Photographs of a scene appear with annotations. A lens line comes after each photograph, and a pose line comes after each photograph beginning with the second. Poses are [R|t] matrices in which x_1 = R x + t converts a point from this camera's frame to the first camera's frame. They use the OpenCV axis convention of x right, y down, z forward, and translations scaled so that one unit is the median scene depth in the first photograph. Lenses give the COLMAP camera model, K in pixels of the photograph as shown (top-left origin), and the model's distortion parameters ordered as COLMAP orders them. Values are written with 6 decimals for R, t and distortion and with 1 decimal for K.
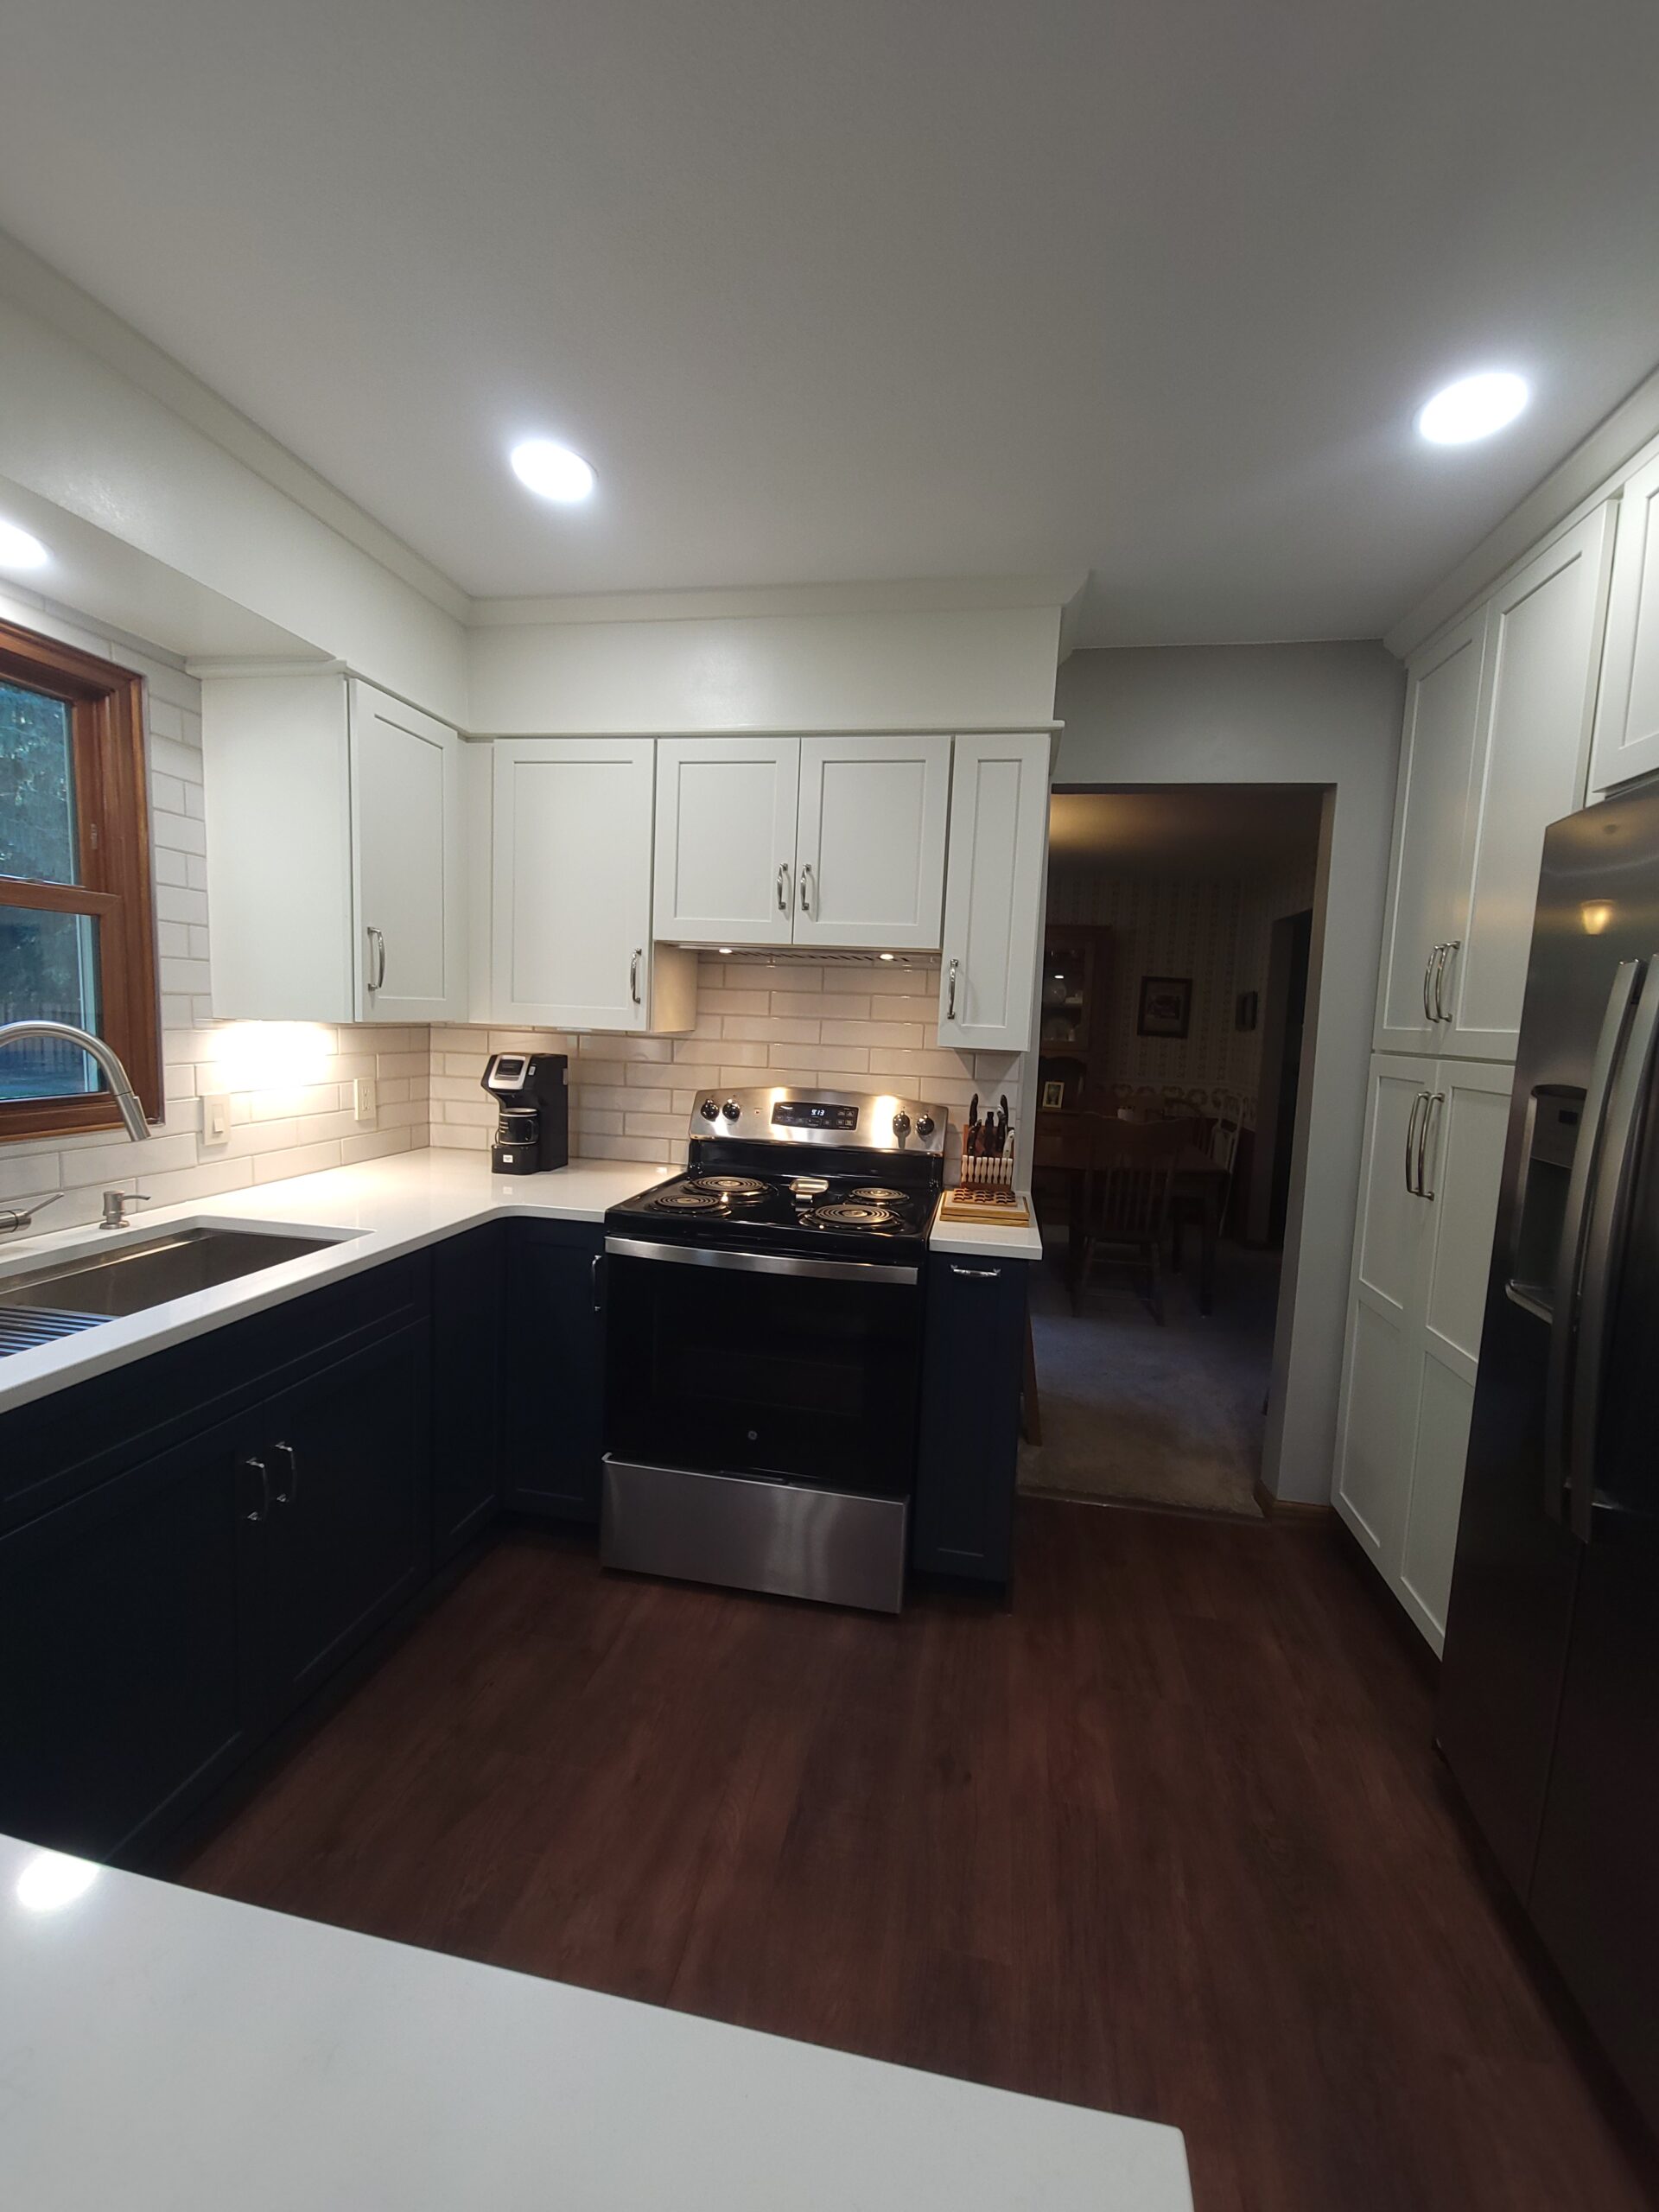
lens RADIAL K [[891.5, 0, 838.3], [0, 891.5, 1098.0], [0, 0, 1]] dist [0.000325, 0.000088]
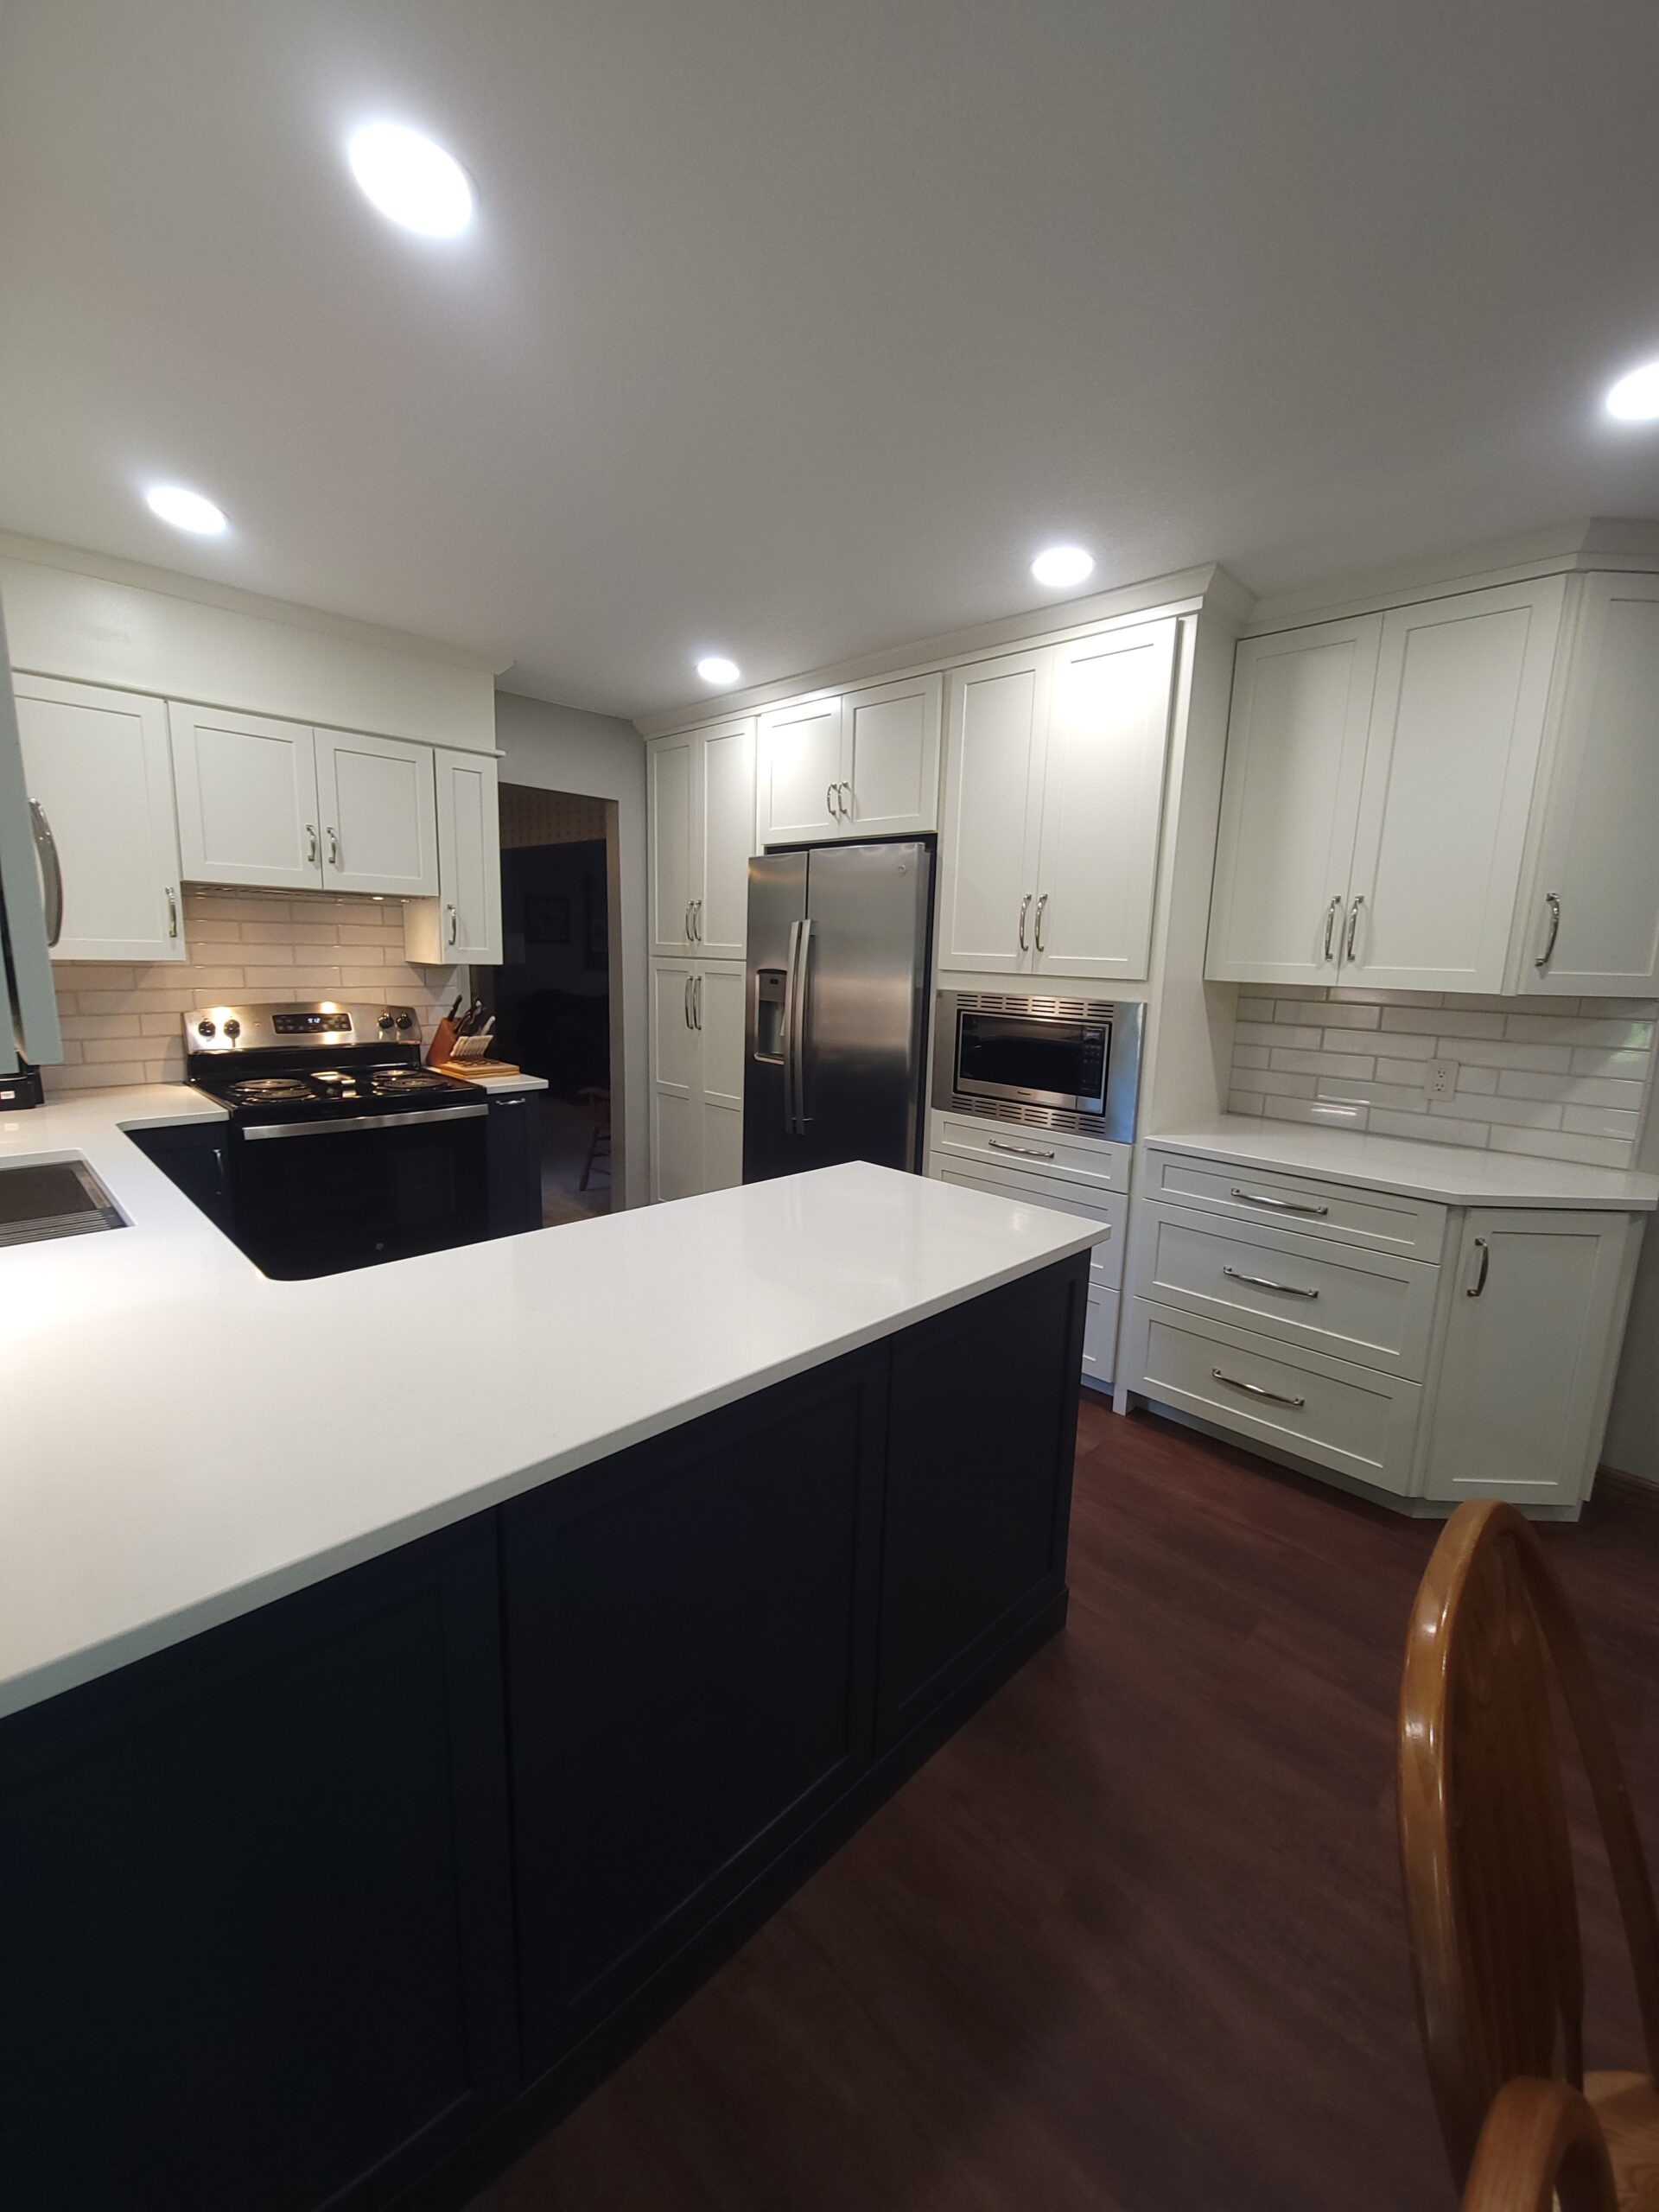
lens RADIAL K [[891.5, 0, 838.3], [0, 891.5, 1098.0], [0, 0, 1]] dist [0.000325, 0.000088]
pose [[0.561532, -0.165605, 0.810714, -0.795696], [0.073023, 0.985863, 0.150805, -0.014342], [-0.824227, -0.025481, 0.565686, -0.394387]]
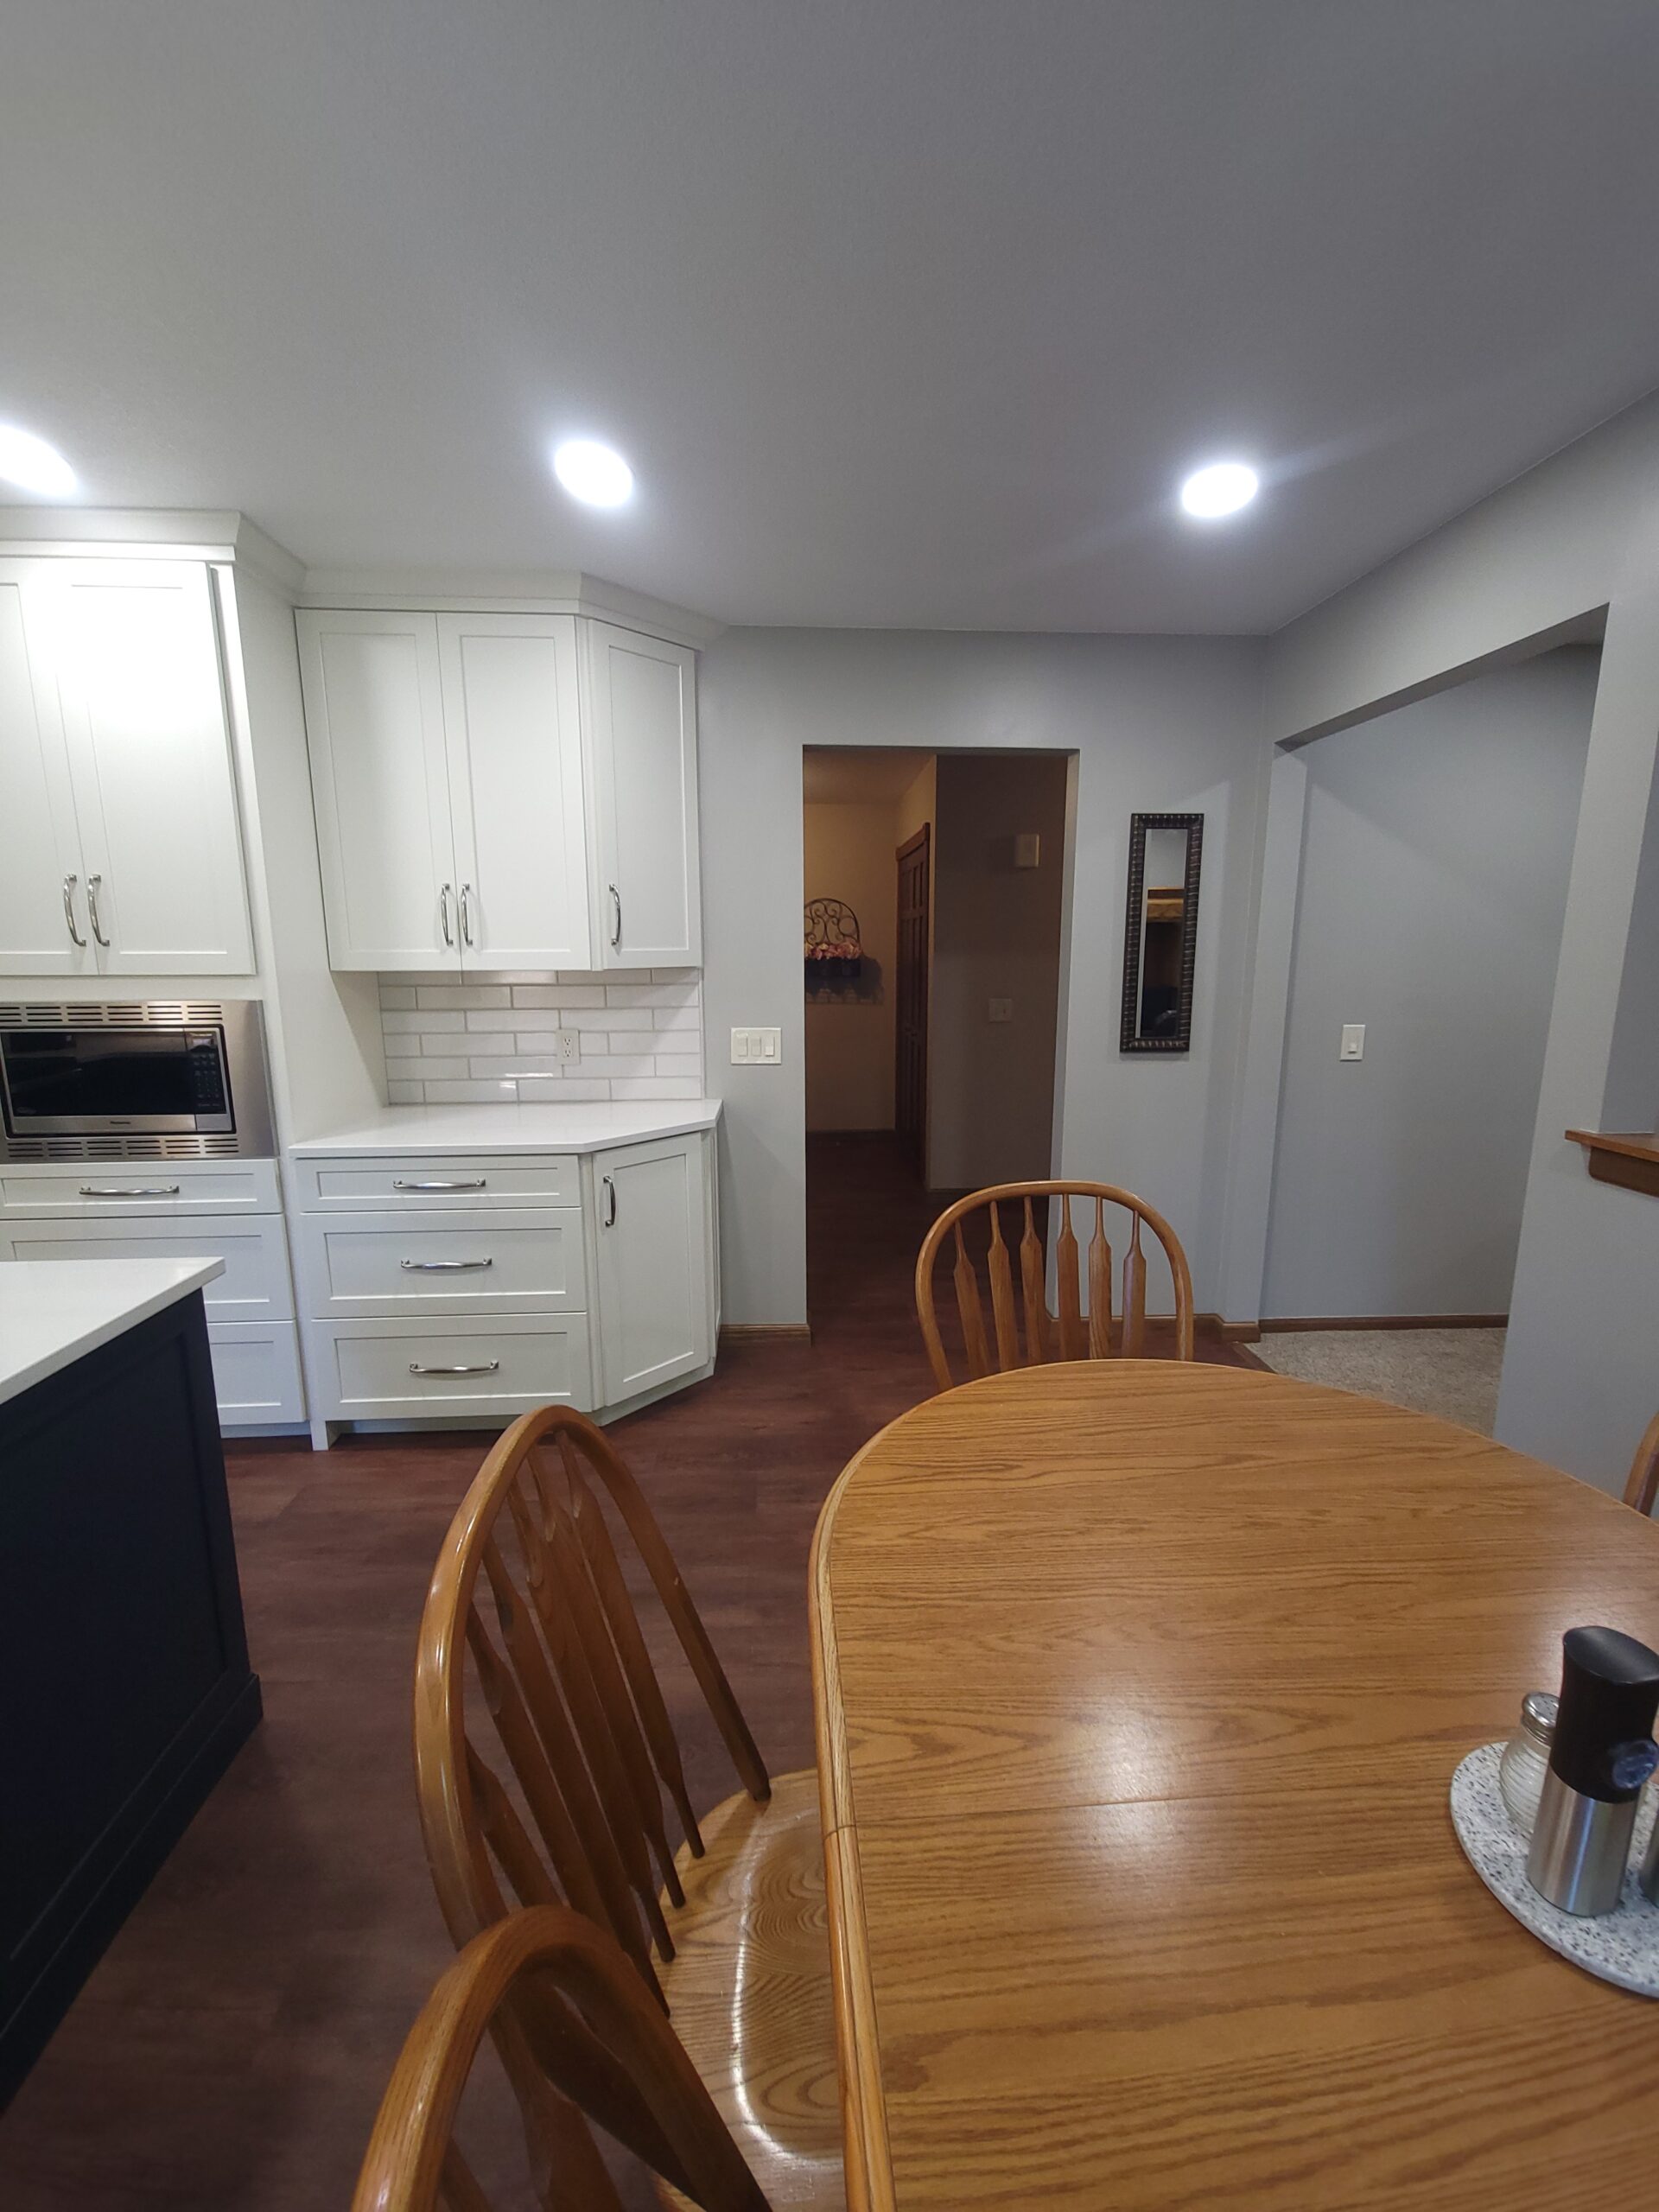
lens RADIAL K [[891.5, 0, 838.3], [0, 891.5, 1098.0], [0, 0, 1]] dist [0.000325, 0.000088]
pose [[-0.241662, -0.206149, 0.948210, -0.780421], [0.084016, 0.969058, 0.232094, -0.004980], [-0.966717, 0.135753, -0.216865, -0.480850]]
